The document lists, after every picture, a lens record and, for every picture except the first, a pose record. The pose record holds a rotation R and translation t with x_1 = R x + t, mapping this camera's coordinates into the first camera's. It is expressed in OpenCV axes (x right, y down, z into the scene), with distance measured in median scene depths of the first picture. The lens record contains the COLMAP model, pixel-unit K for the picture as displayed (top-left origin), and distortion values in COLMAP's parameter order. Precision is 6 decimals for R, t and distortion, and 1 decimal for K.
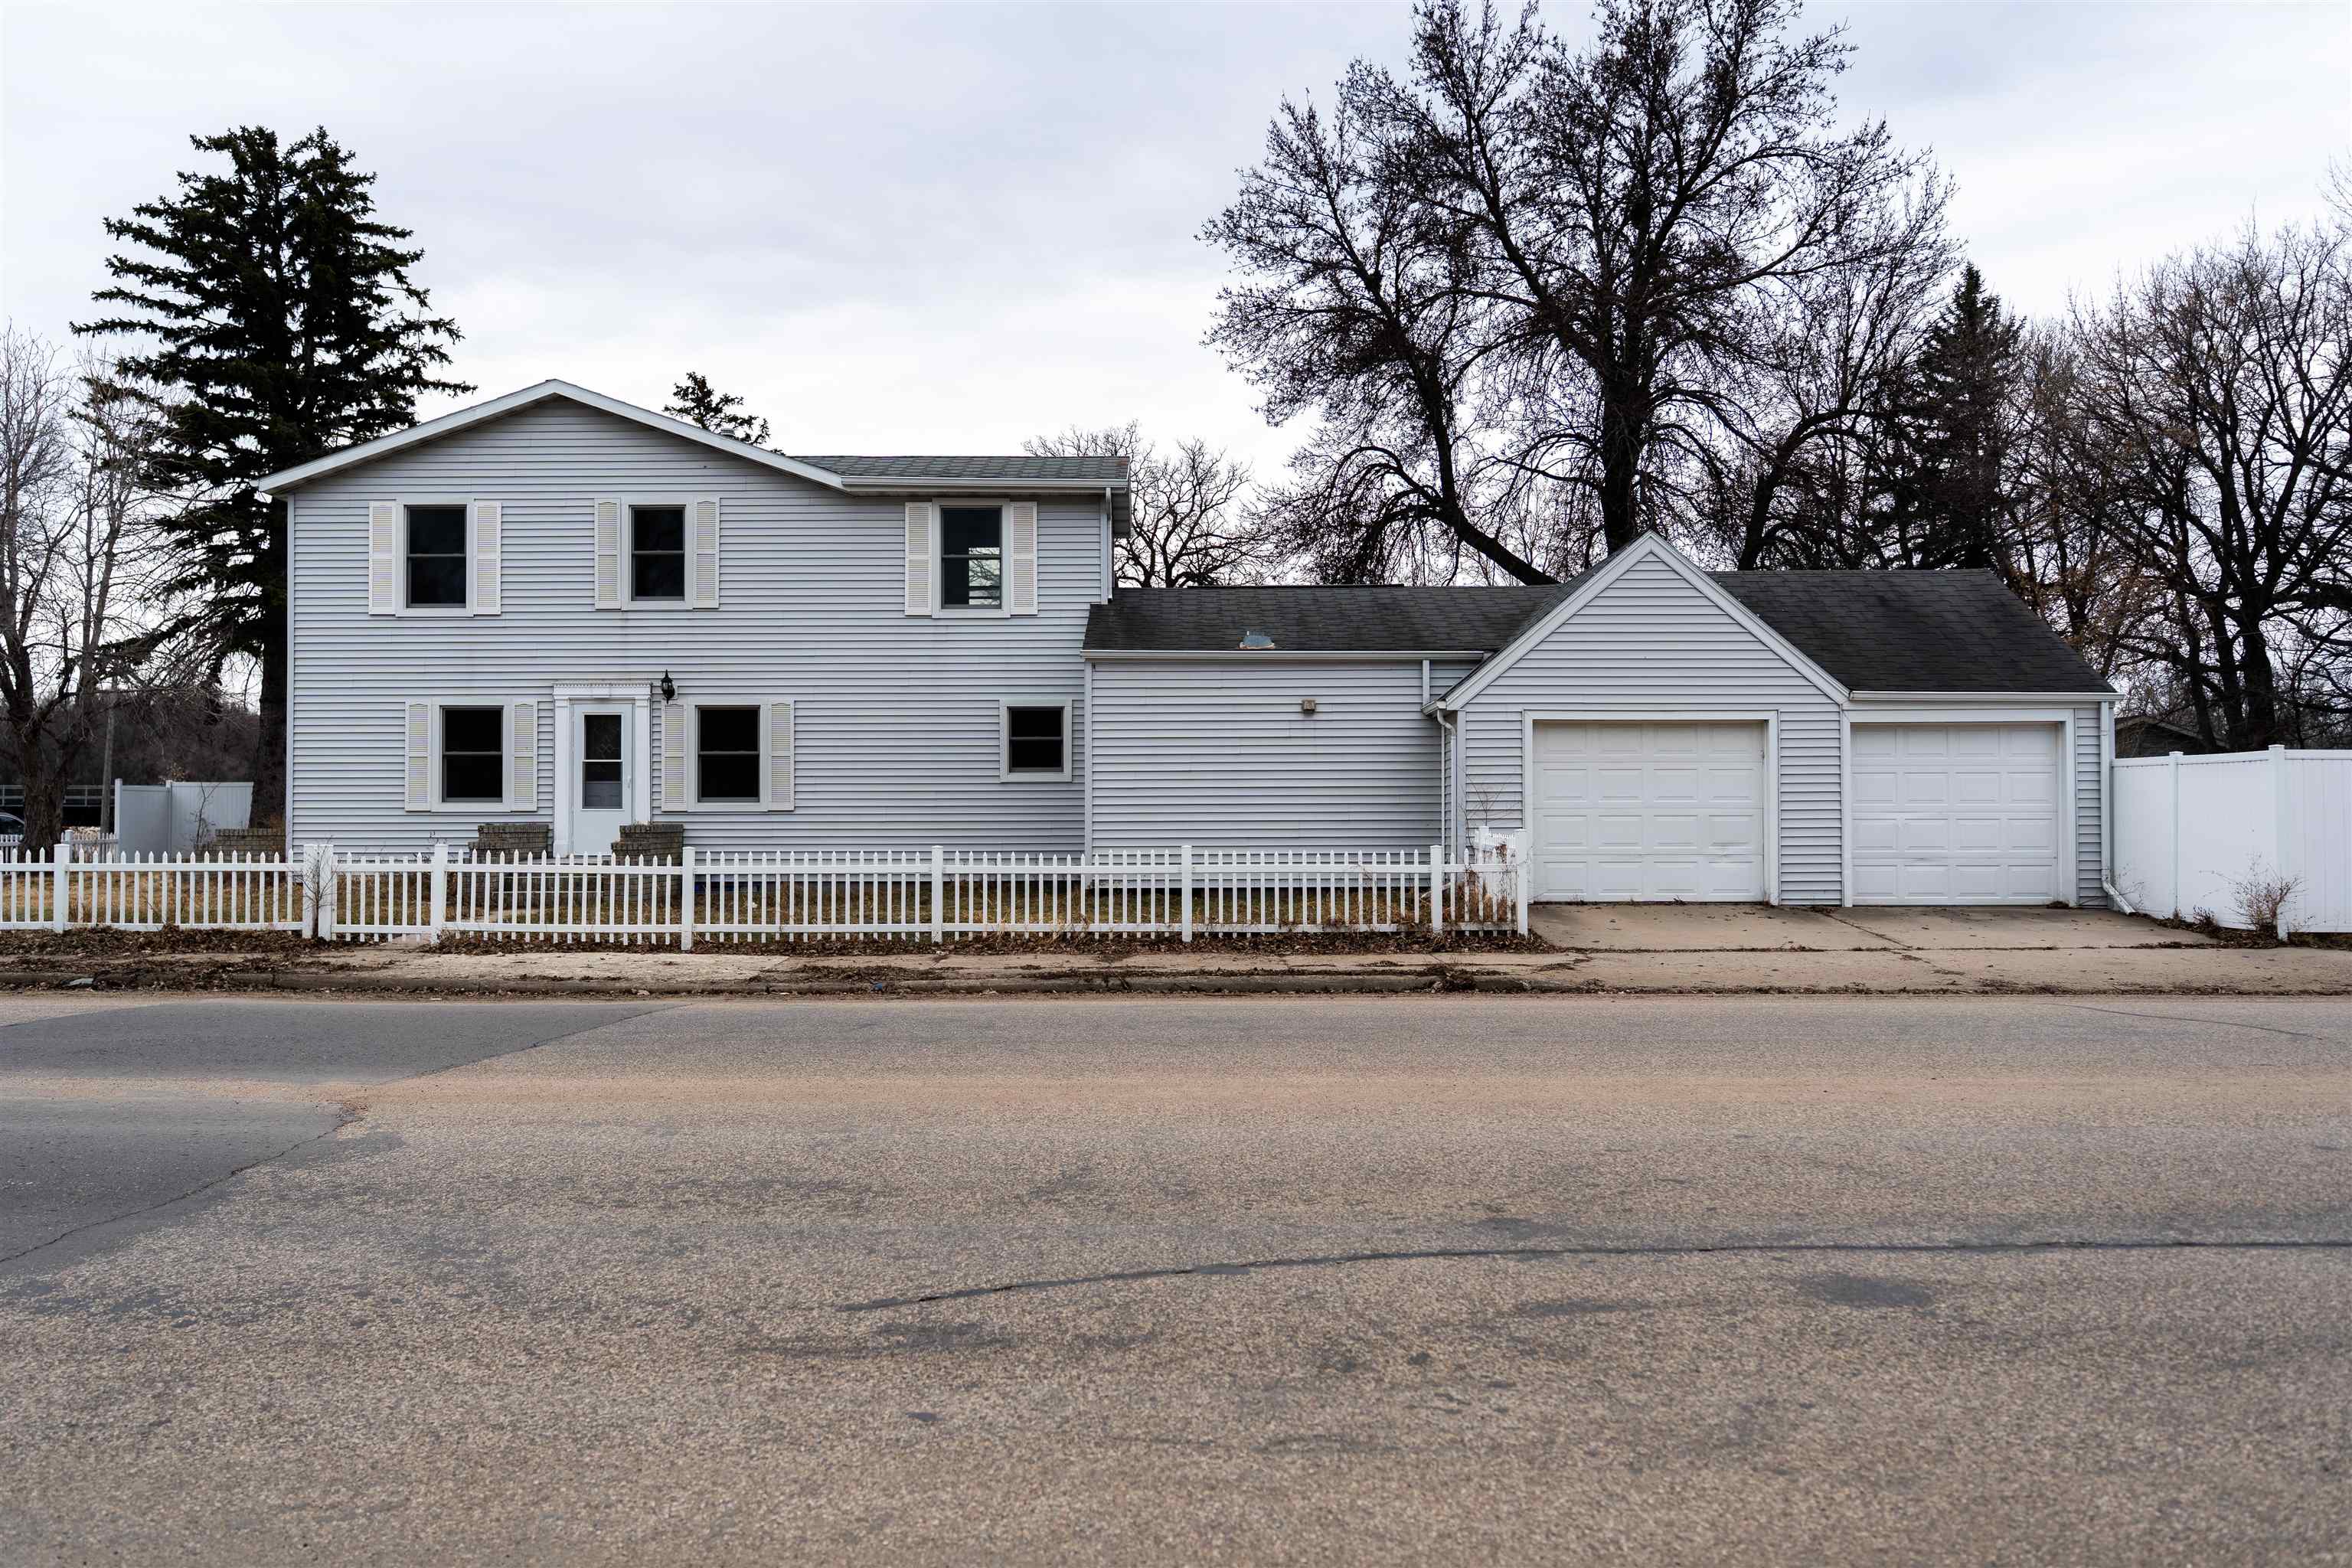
lens RADIAL K [[1907.1, 0, 1177.0], [0, 1907.1, 746.8], [0, 0, 1]] dist [-0.002368, -0.089348]
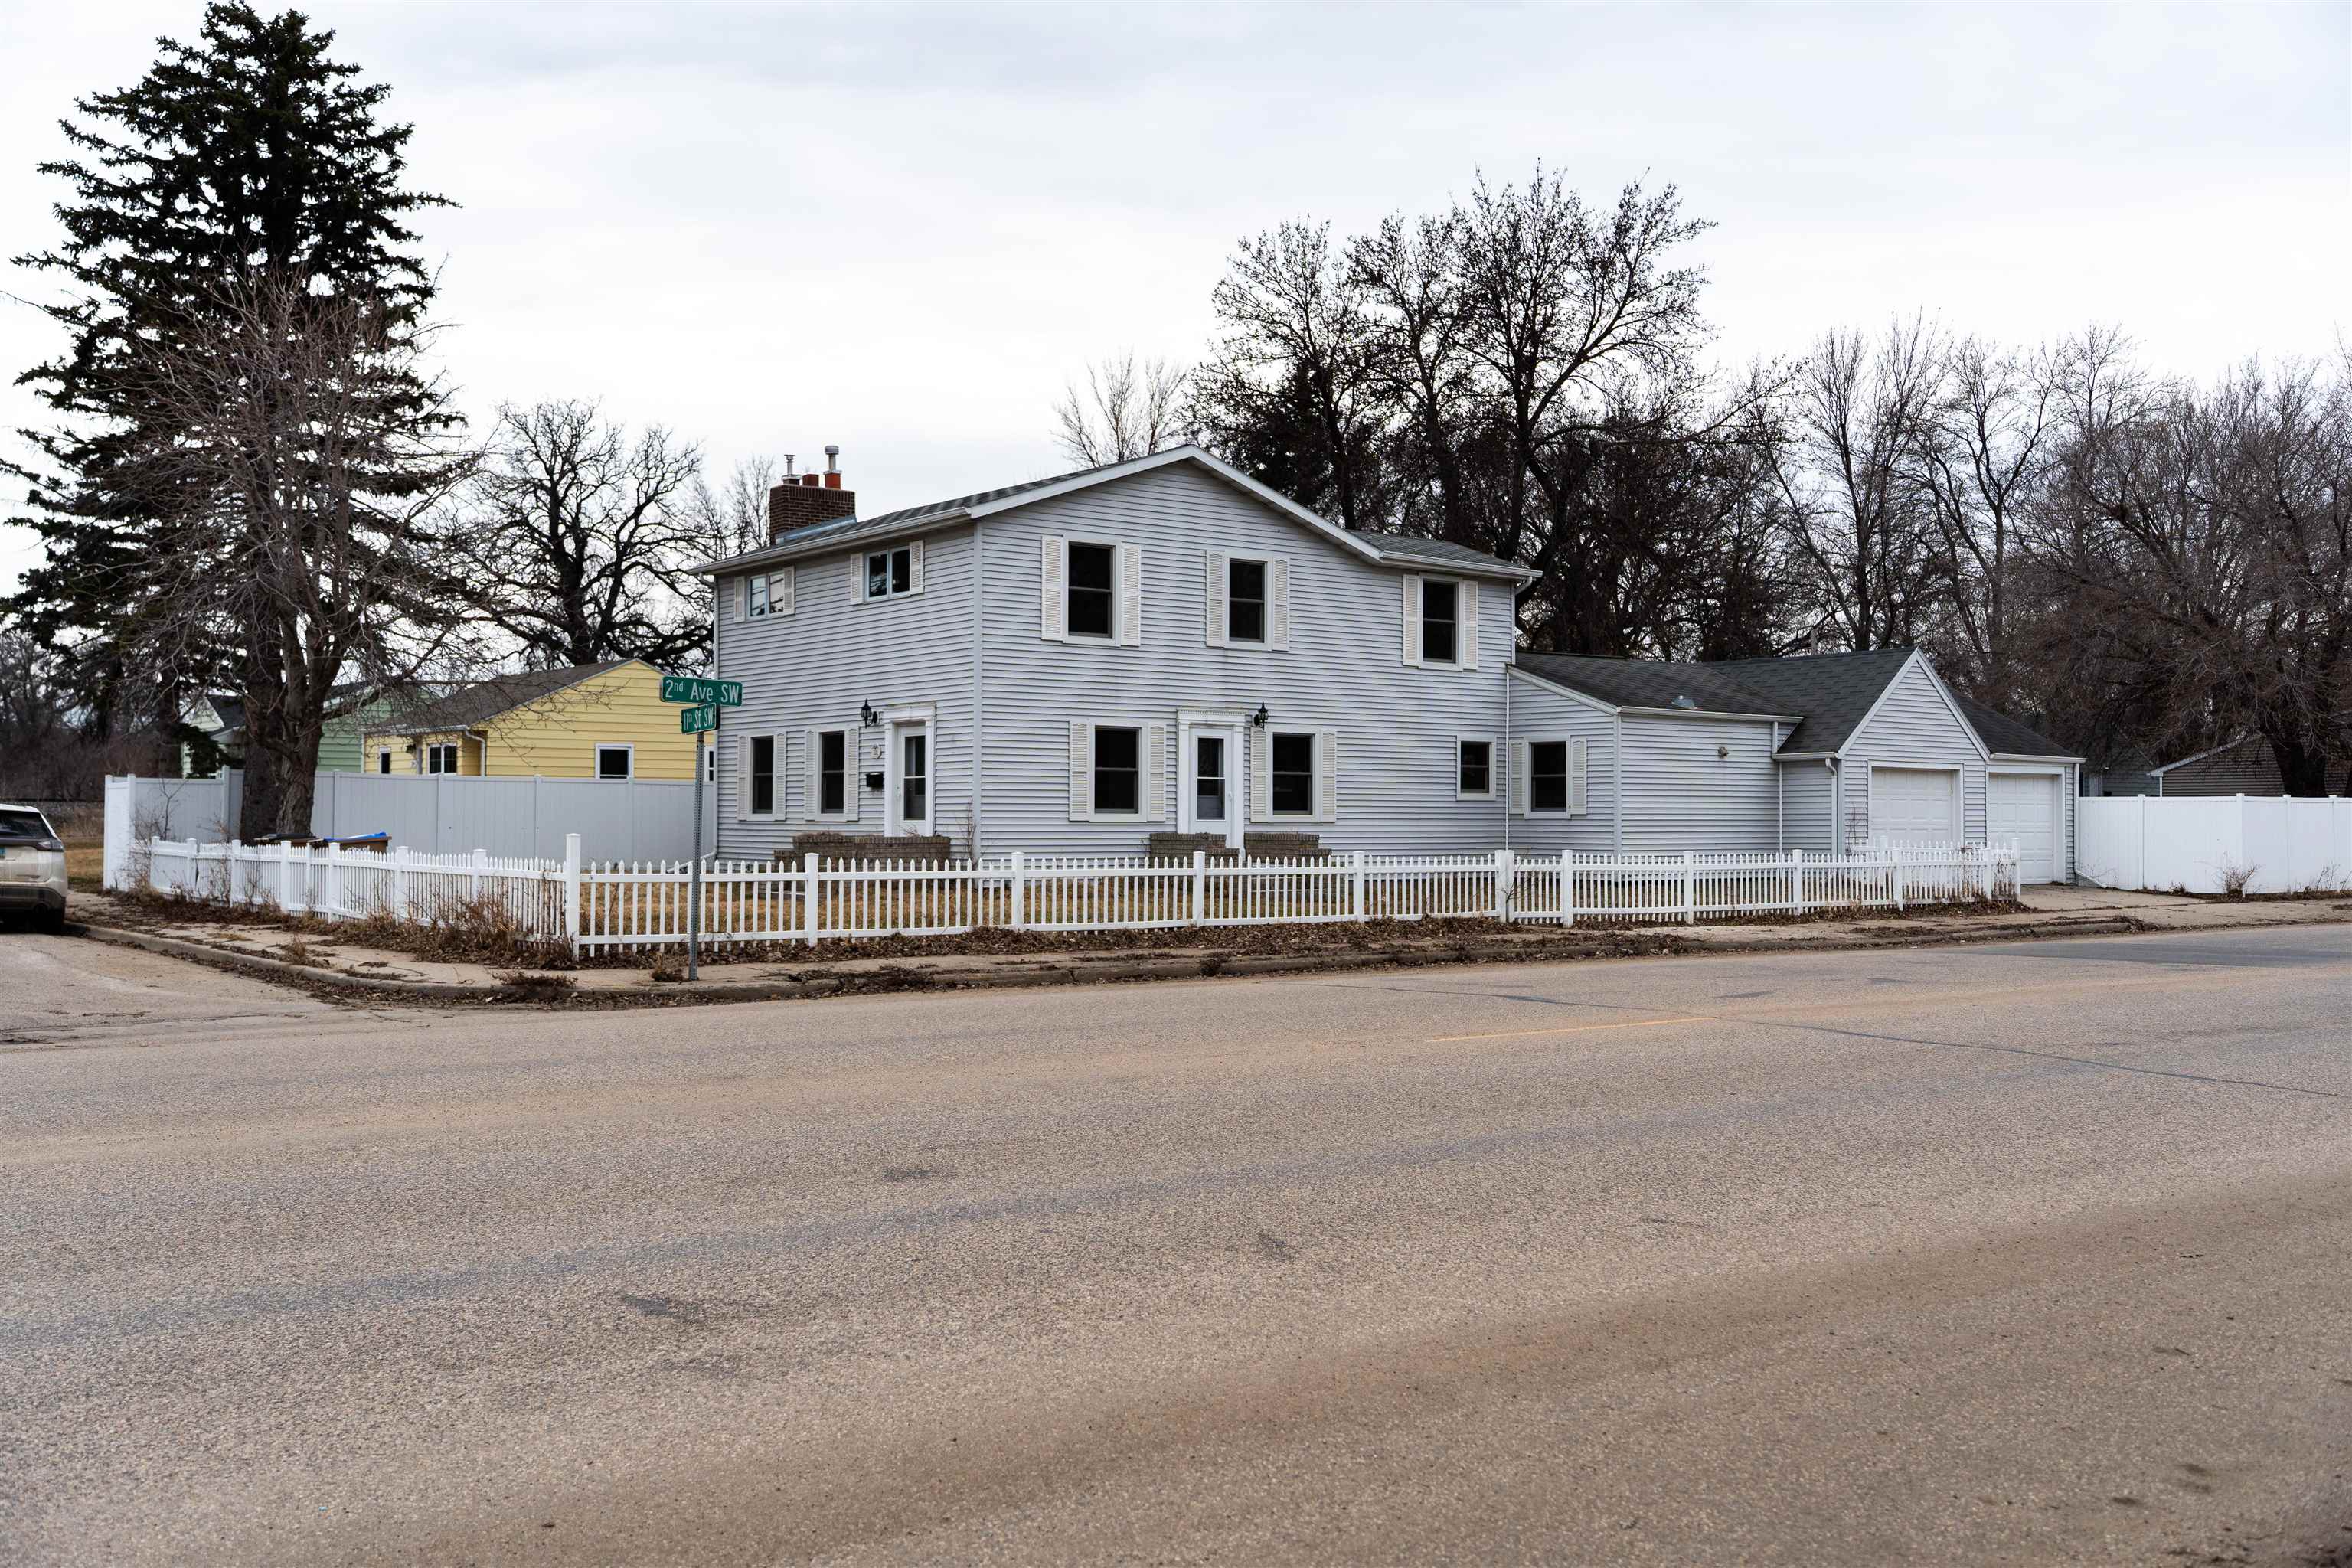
lens RADIAL K [[2064.1, 0, 1176.0], [0, 2064.1, 784.0], [0, 0, 1]] dist [-0.001950, 0.001236]
pose [[0.795597, 0.016095, 0.605612, -1.076099], [-0.026692, 0.999608, 0.008499, 0.000736], [-0.605238, -0.022926, 0.795714, 0.016700]]
